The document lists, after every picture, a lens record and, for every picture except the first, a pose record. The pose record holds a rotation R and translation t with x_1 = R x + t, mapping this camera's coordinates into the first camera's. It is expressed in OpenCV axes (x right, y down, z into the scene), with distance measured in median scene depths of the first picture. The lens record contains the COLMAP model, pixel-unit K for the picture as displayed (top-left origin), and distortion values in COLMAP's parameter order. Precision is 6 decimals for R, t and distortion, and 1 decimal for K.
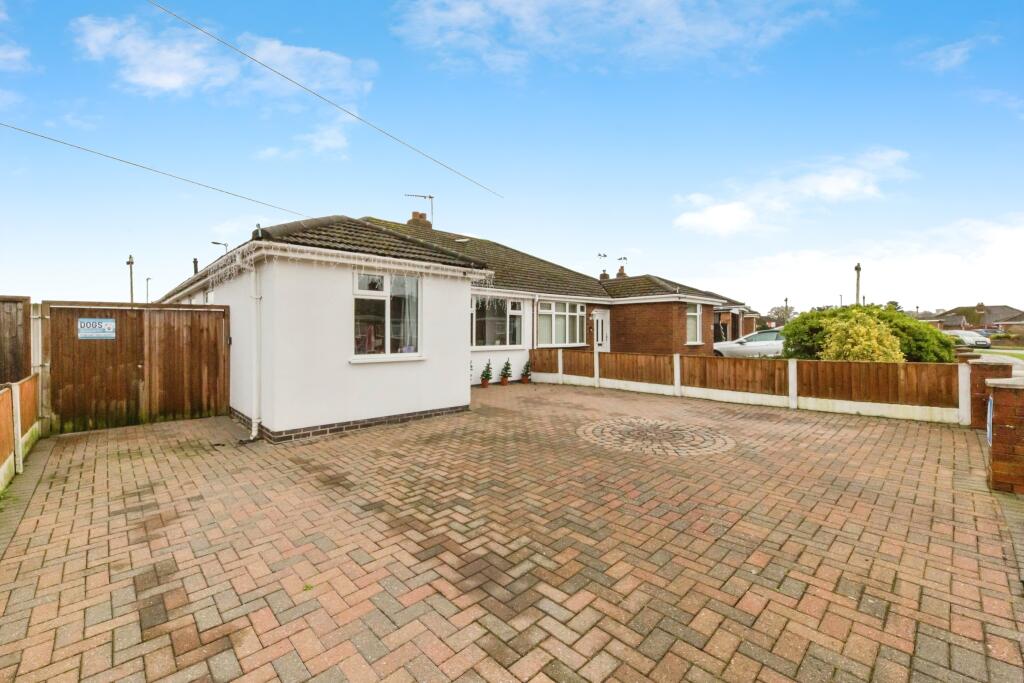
lens RADIAL K [[423.3, 0, 511.9], [0, 423.3, 335.8], [0, 0, 1]] dist [0.011448, 0.000162]
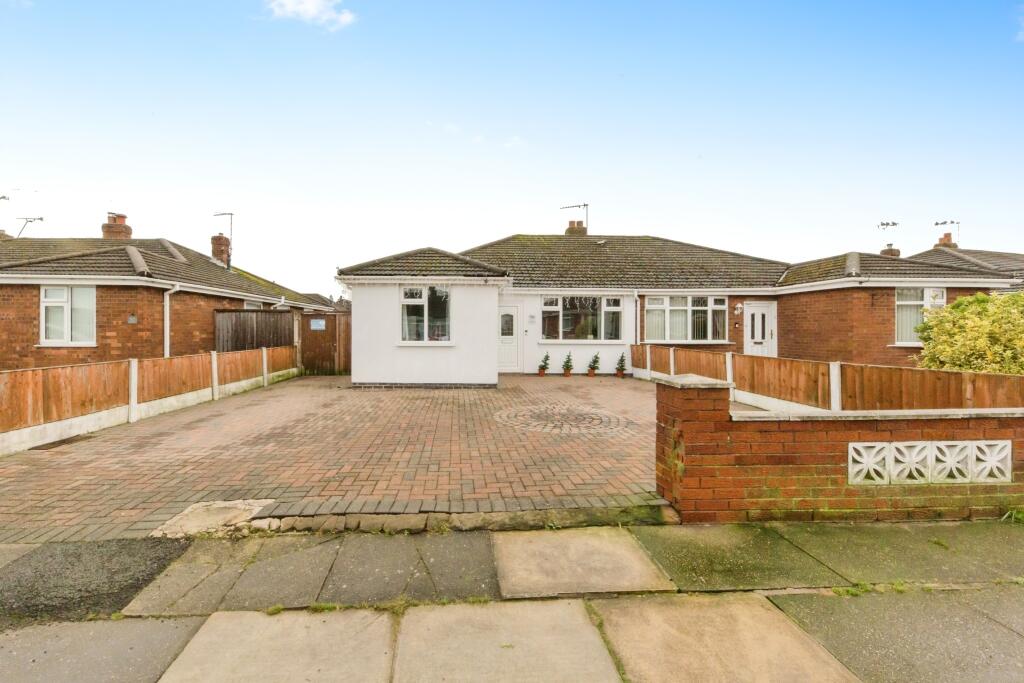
lens RADIAL K [[423.3, 0, 496.1], [0, 423.3, 331.8], [0, 0, 1]] dist [0.011448, 0.000162]
pose [[0.762736, 0.006931, -0.646673, 0.471639], [-0.009614, 0.999954, -0.000622, 0.005081], [0.646639, 0.006691, 0.762767, 0.019533]]
